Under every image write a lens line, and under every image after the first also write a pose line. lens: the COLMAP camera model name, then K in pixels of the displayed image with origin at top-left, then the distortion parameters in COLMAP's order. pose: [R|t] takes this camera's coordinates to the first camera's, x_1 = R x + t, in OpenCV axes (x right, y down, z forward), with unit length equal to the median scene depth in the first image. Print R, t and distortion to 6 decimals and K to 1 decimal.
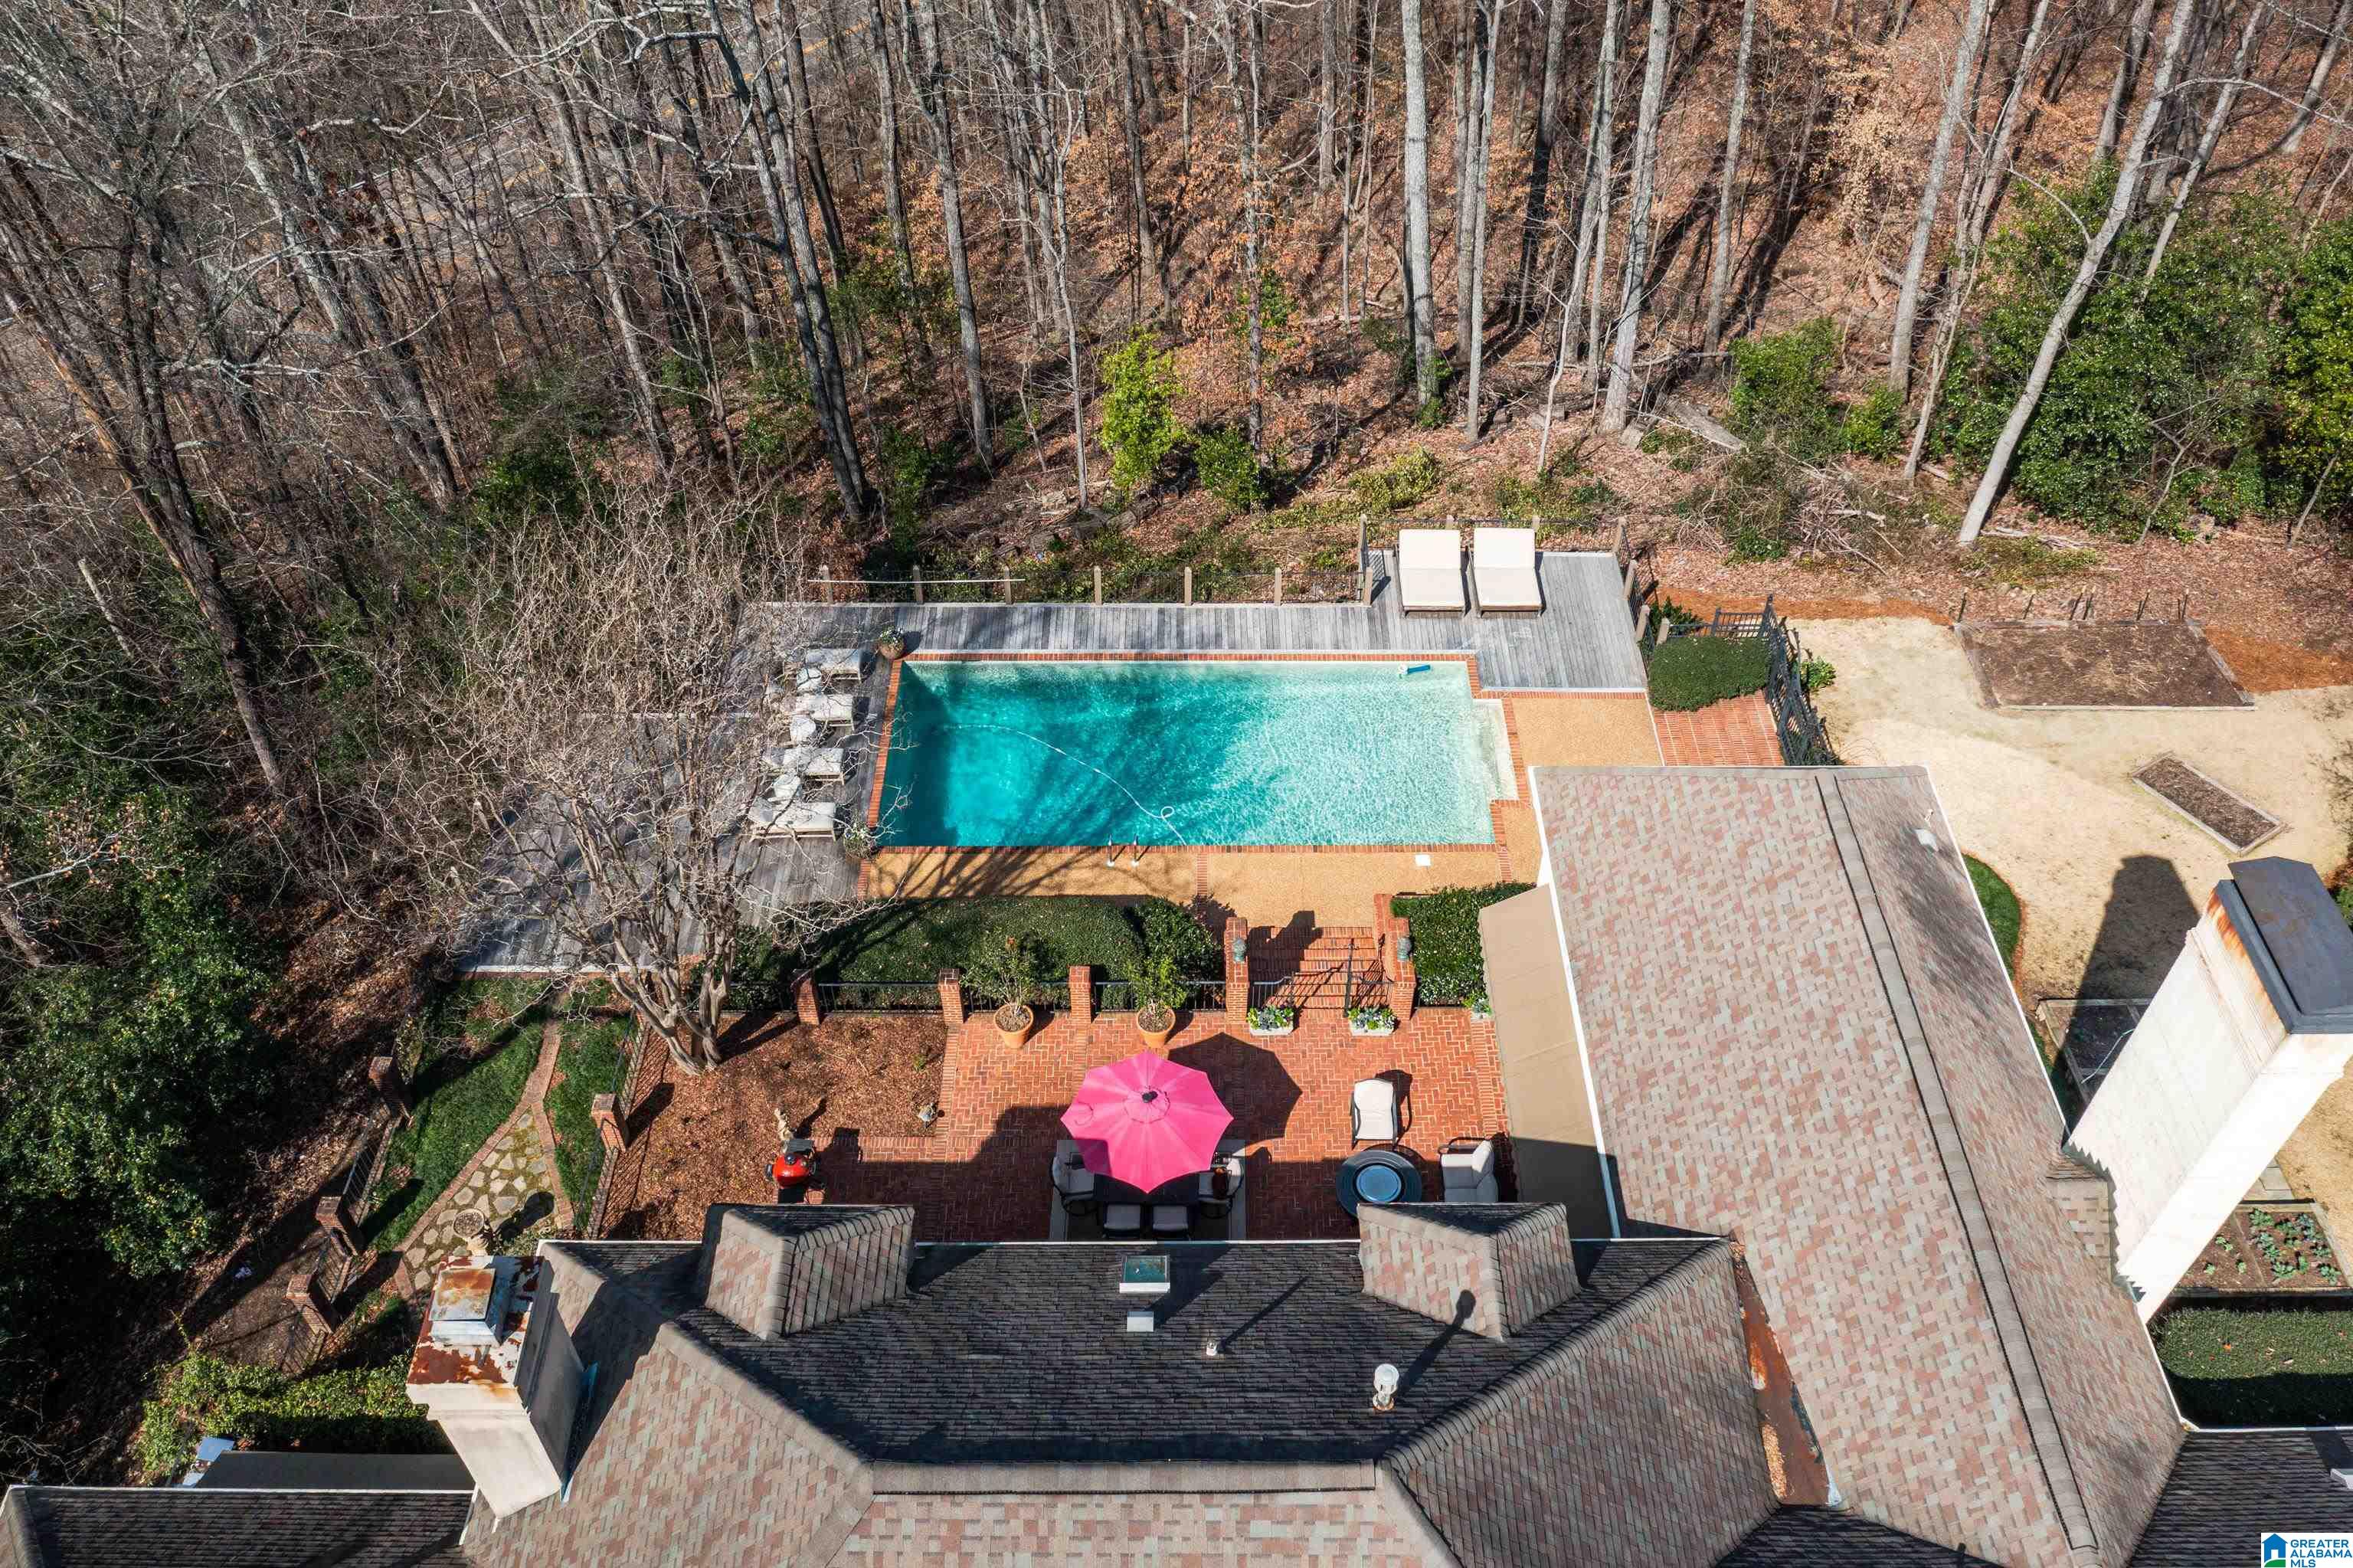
lens RADIAL K [[1900.9, 0, 1164.3], [0, 1900.9, 784.0], [0, 0, 1]] dist [-0.000870, 0.004646]
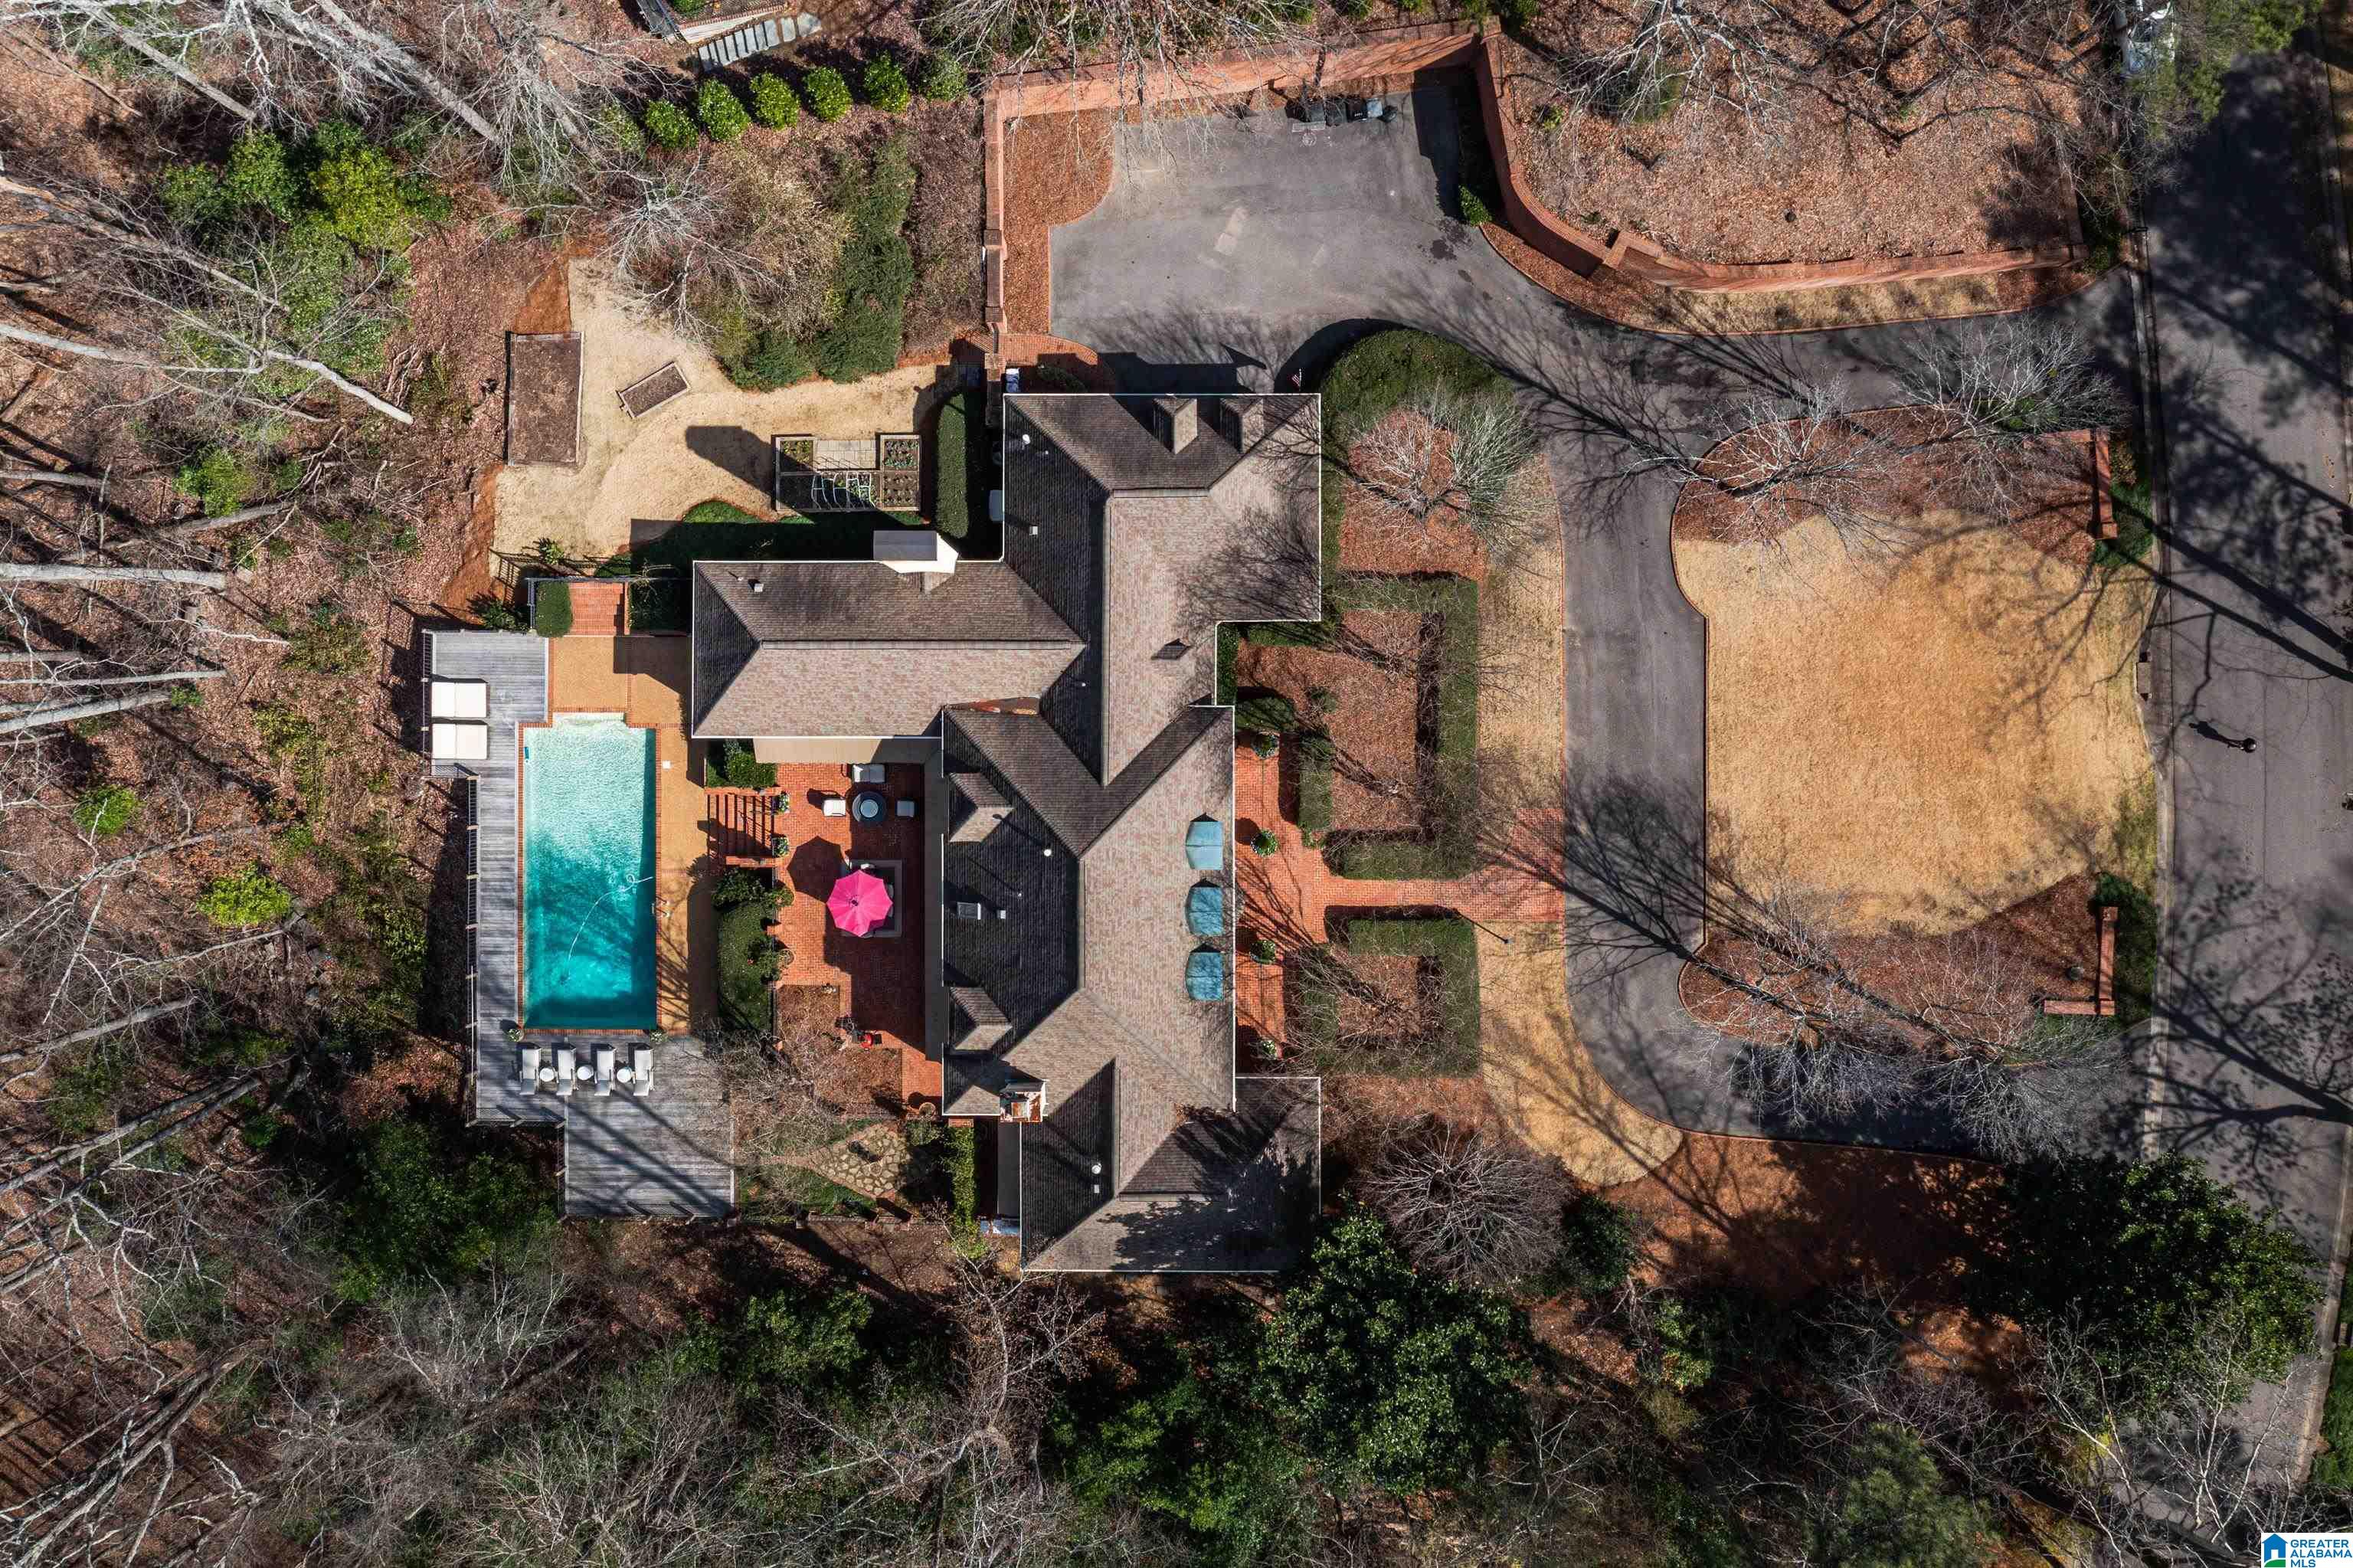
lens RADIAL K [[1900.9, 0, 1164.3], [0, 1900.9, 784.0], [0, 0, 1]] dist [-0.000870, 0.004646]
pose [[0.003614, -0.999877, -0.015242, 0.159844], [0.726241, -0.007854, 0.687395, -1.065058], [-0.687430, -0.013554, 0.726124, -0.947966]]
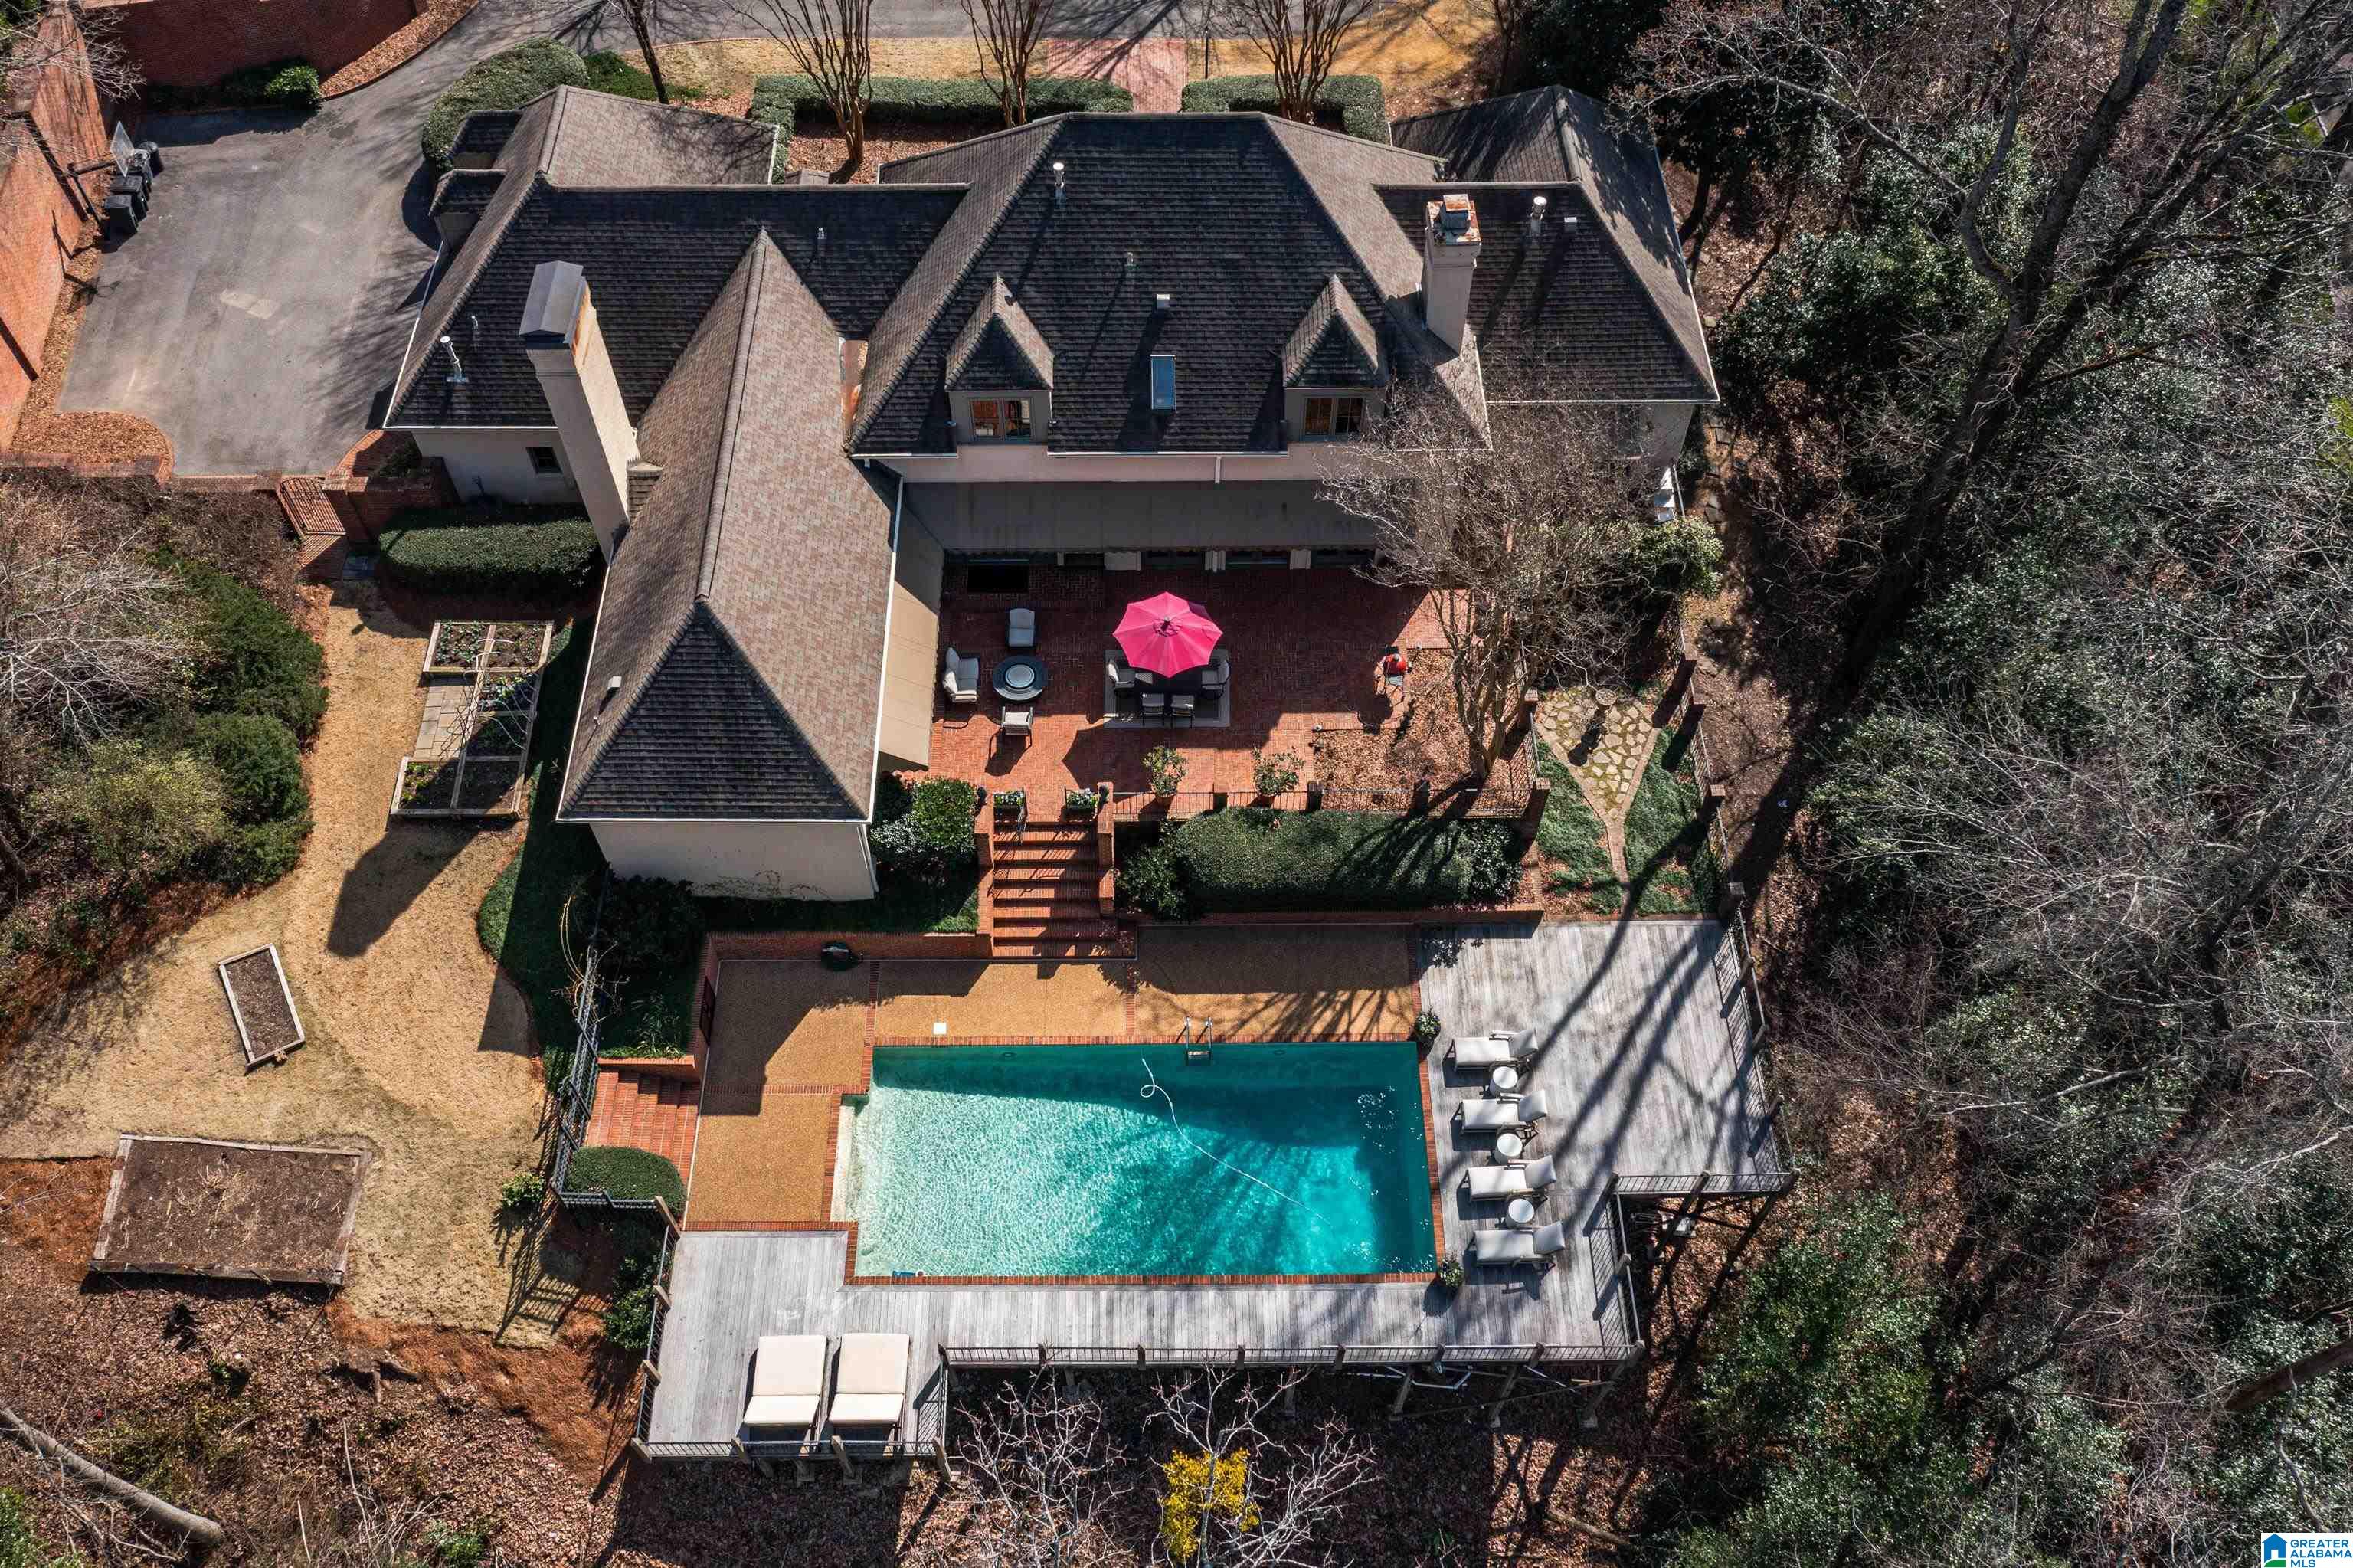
lens RADIAL K [[1904.2, 0, 1162.8], [0, 1904.2, 849.1], [0, 0, 1]] dist [-0.014701, 0.003025]
pose [[-0.999944, 0.010139, 0.002967, -0.006731], [0.000811, -0.206307, 0.978487, -1.156024], [0.010533, 0.978435, 0.206287, 0.701327]]
